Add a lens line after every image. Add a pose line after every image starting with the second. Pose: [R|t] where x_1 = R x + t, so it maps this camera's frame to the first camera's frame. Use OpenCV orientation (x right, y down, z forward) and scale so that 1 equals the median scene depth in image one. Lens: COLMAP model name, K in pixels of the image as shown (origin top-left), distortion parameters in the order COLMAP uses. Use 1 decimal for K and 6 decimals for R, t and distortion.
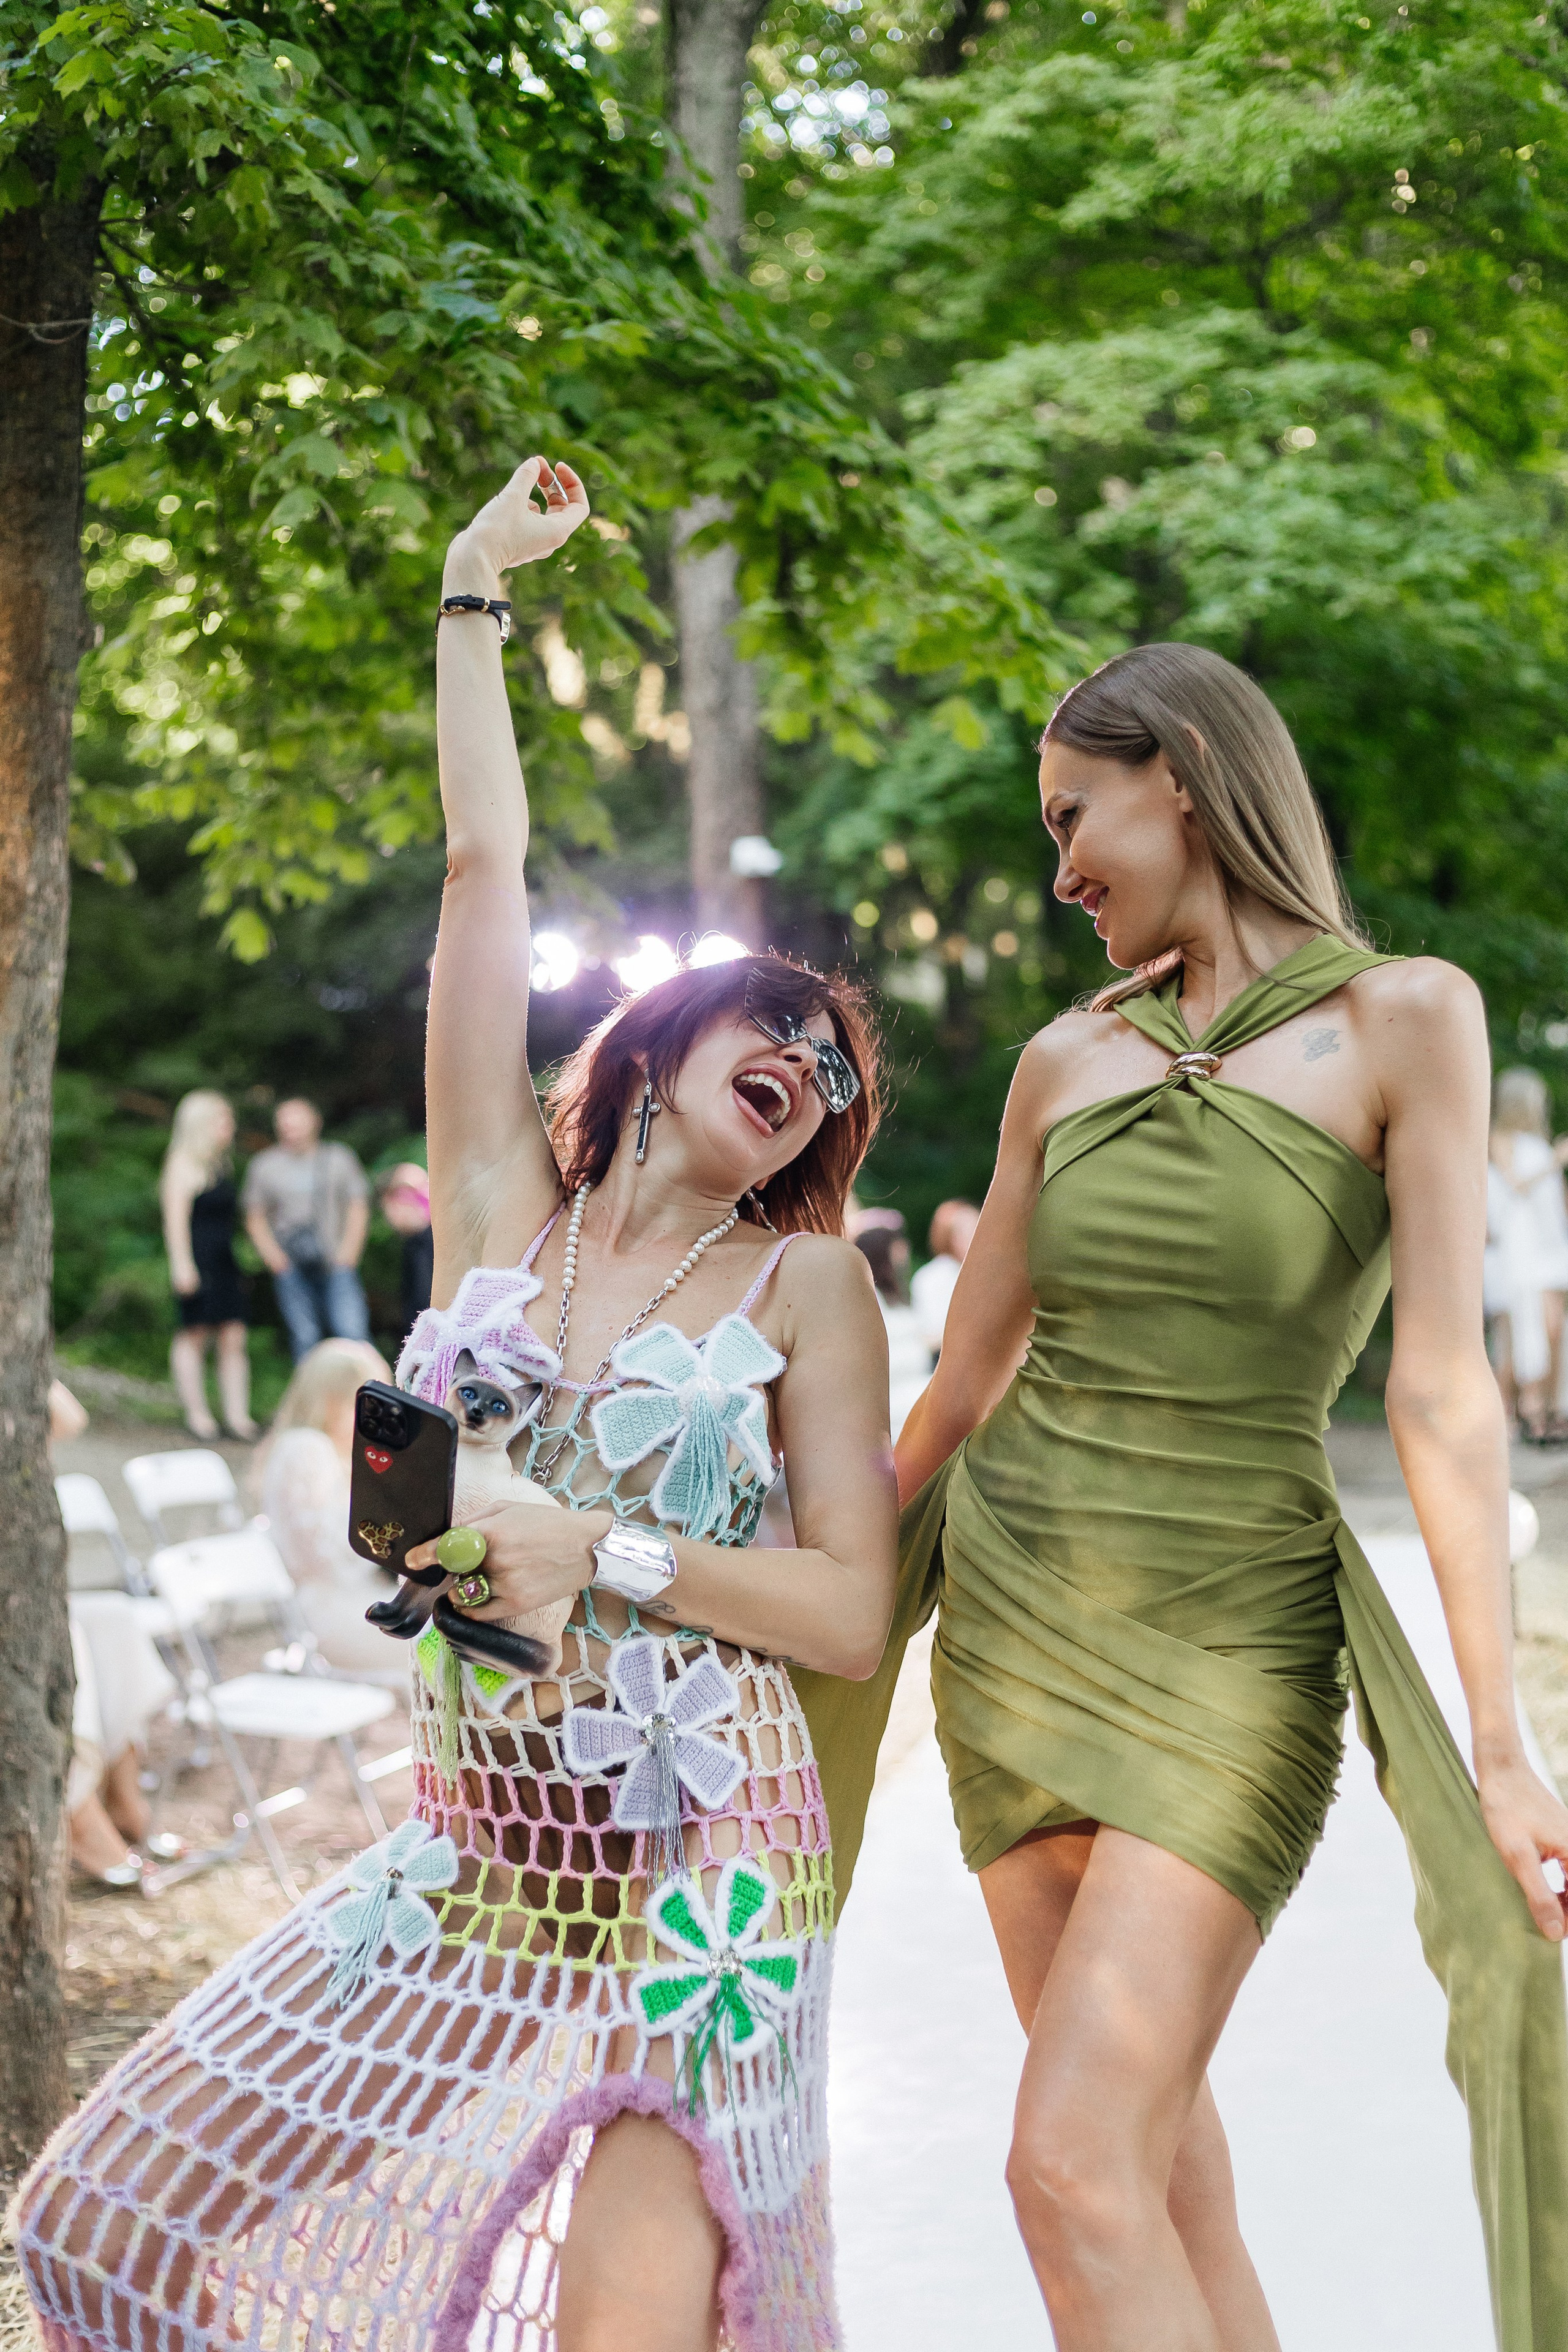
lens RADIAL K [[3401.7, 0, 791.2], [0, 3401.7, 1172.7], [0, 0, 1]] dist [0.028027, 0.000000]
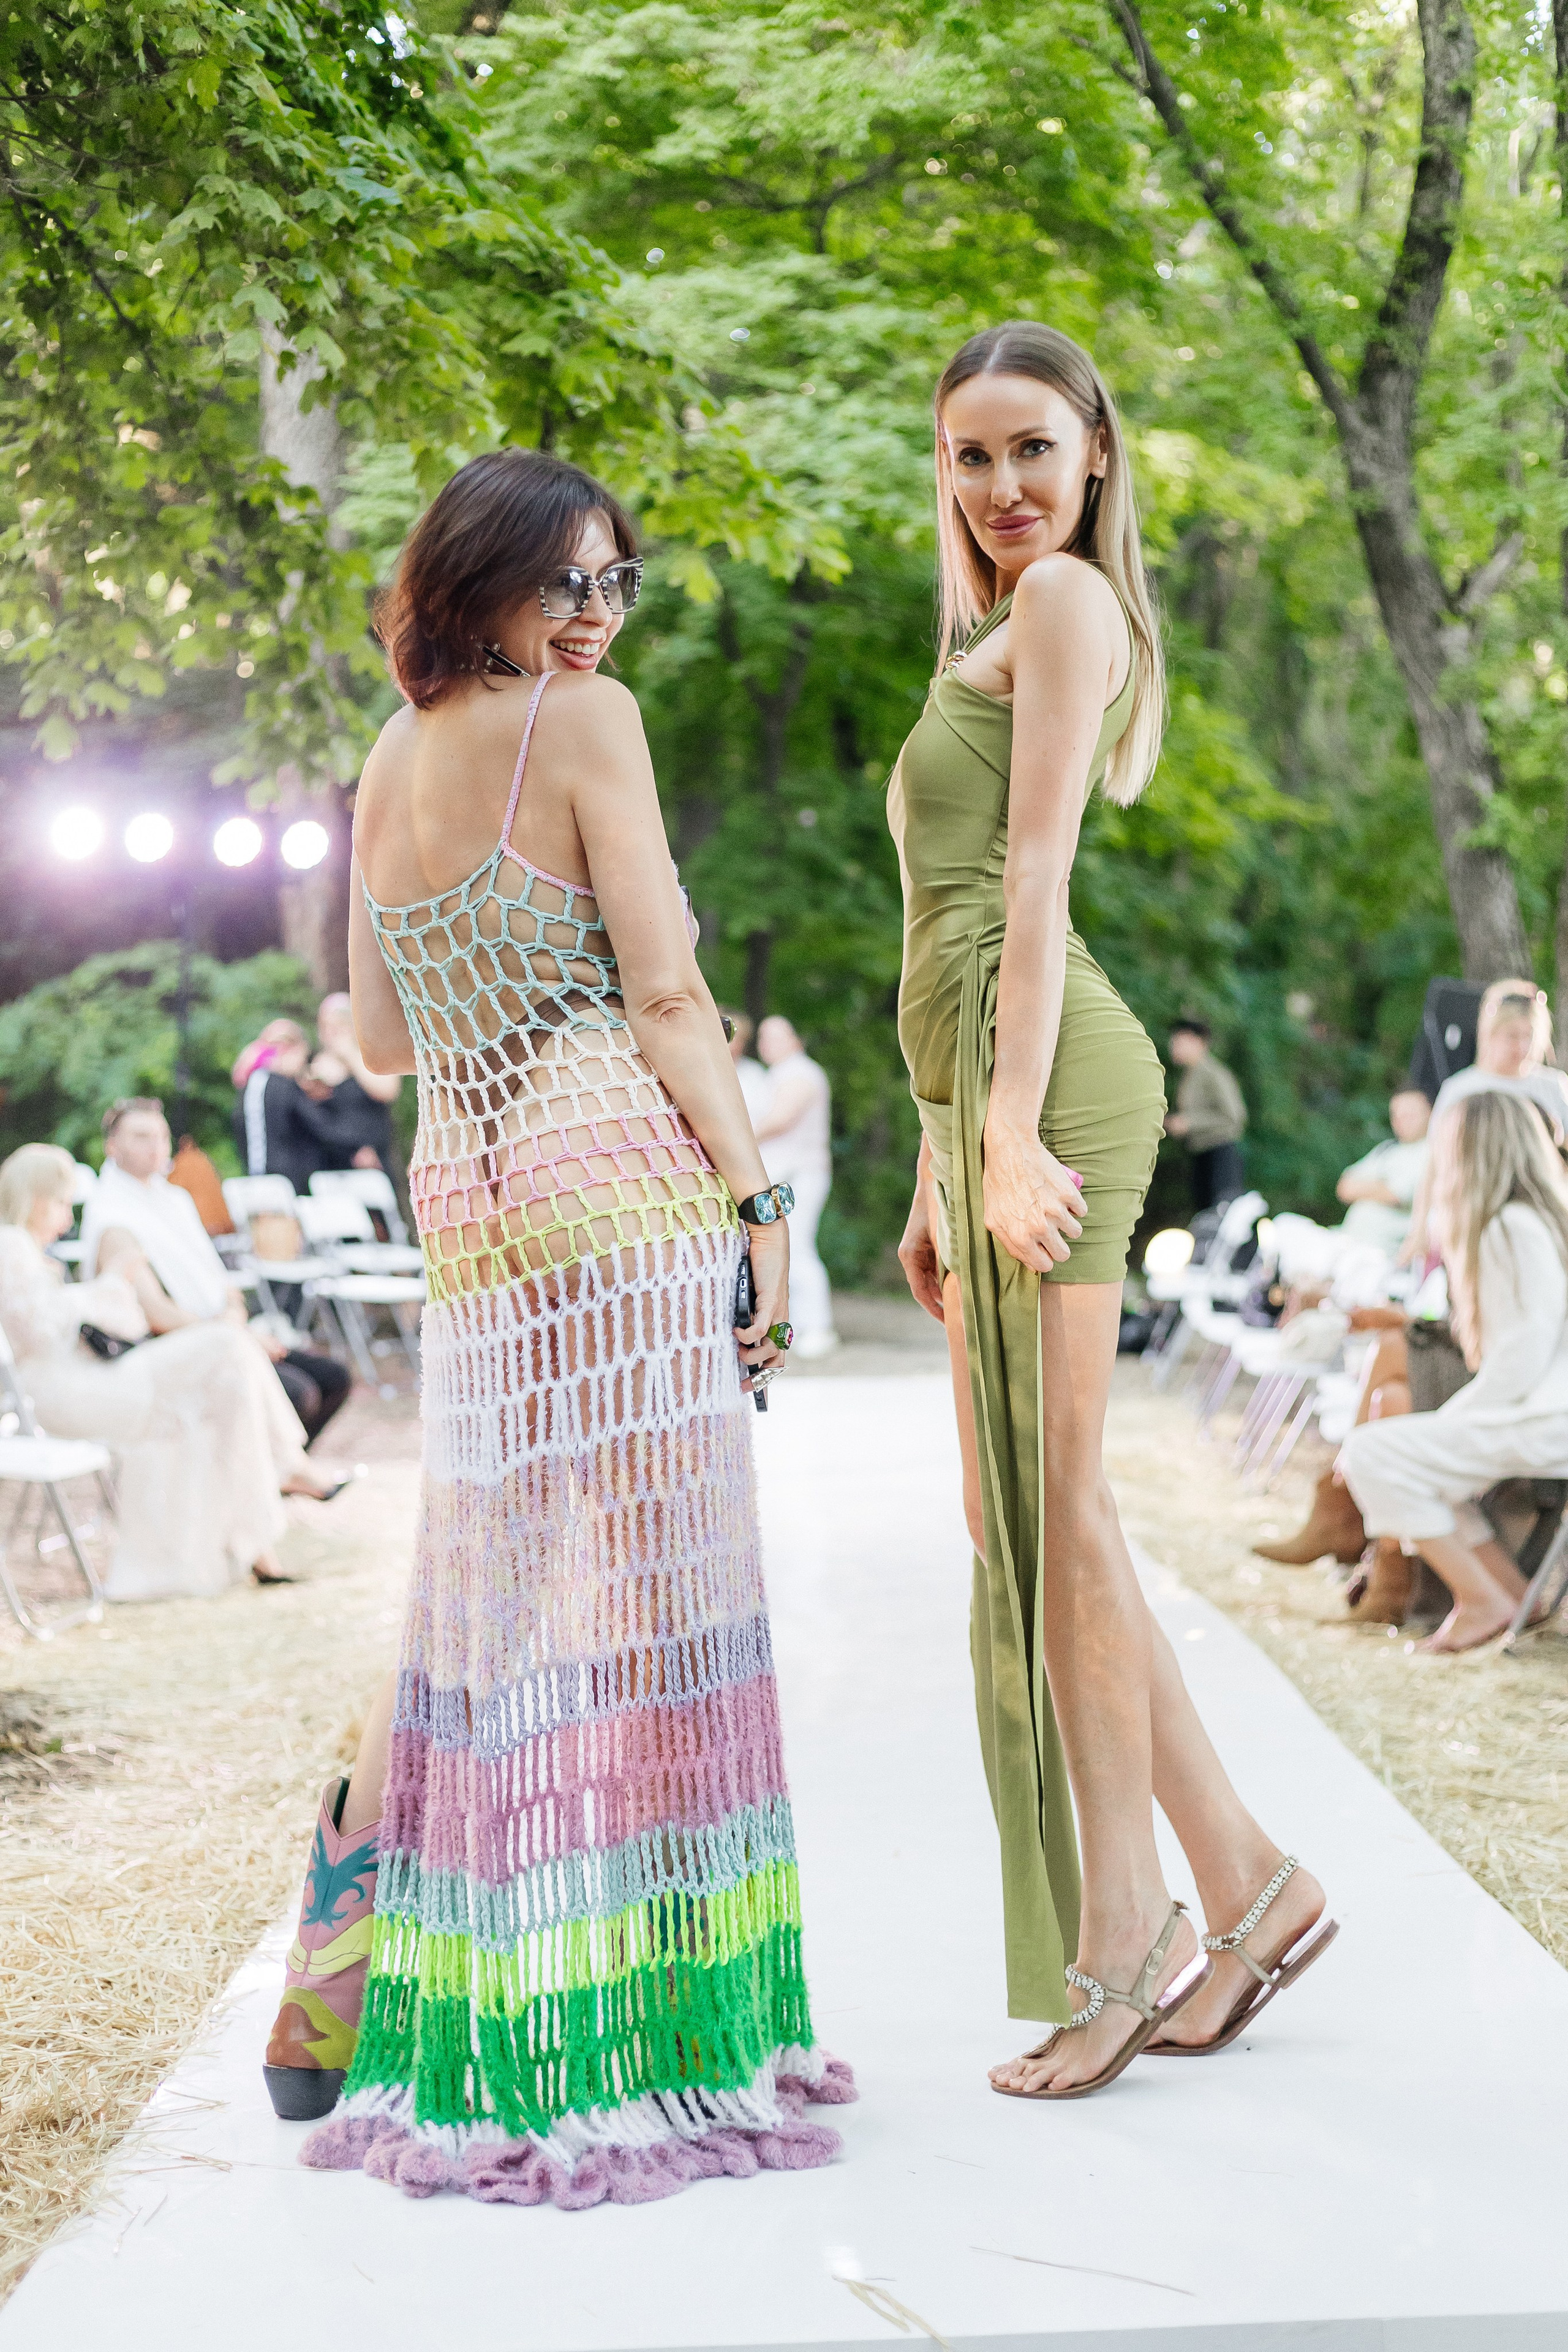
lens RADIAL K [[3401.7, 0, 752.6], [0, 3401.7, 1185.4], [0, 0, 1]] dist [0.028027, 0.000000]
pose [[0.988746, 0.021789, 0.148011, -0.042708], [-0.024649, 0.999543, 0.017515, 0.024026], [-0.147561, -0.020967, 0.988831, -0.072414]]
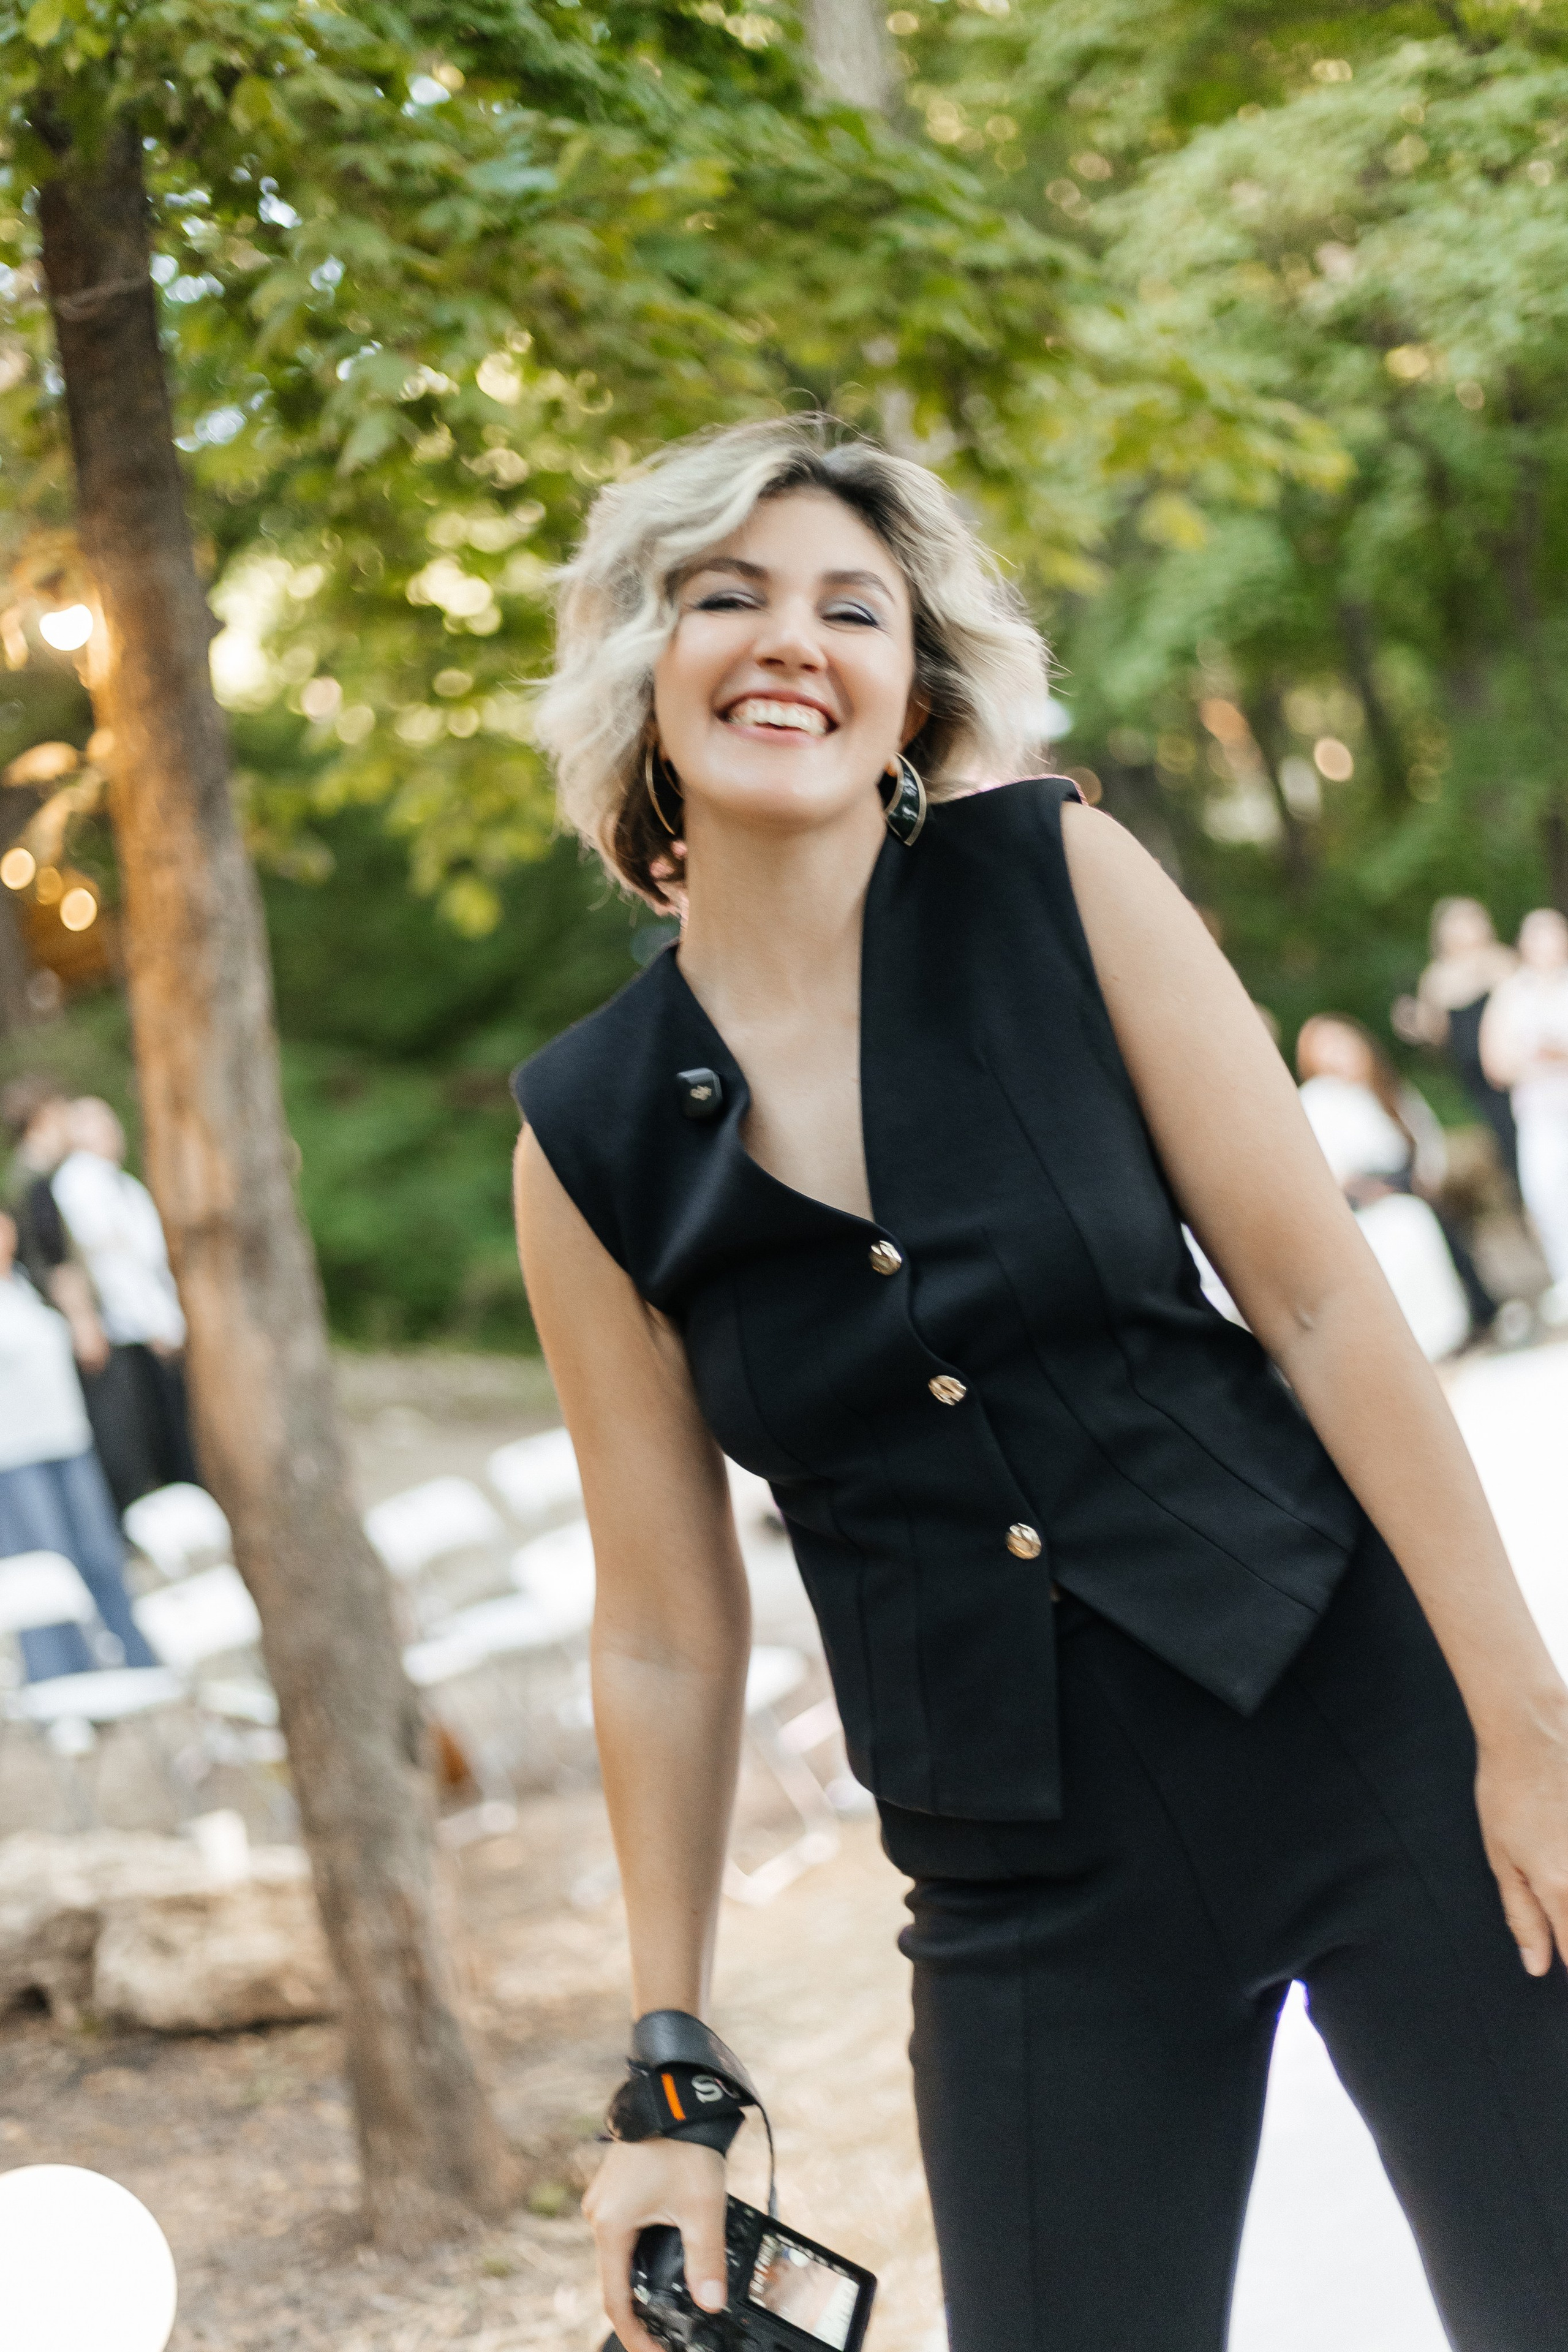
lens RADIAL K [[3401.7, 0, 754.3], [0, 3401.7, 1128.4], [0, 0, 1]] dist [0.028027, 0.000000]
pose [[0.975144, -0.184691, -0.122405, 0.009366], [0.187131, 0.982297, 0.008647, -0.001143], [0.118641, -0.031338, 0.992443, 0.033416]]
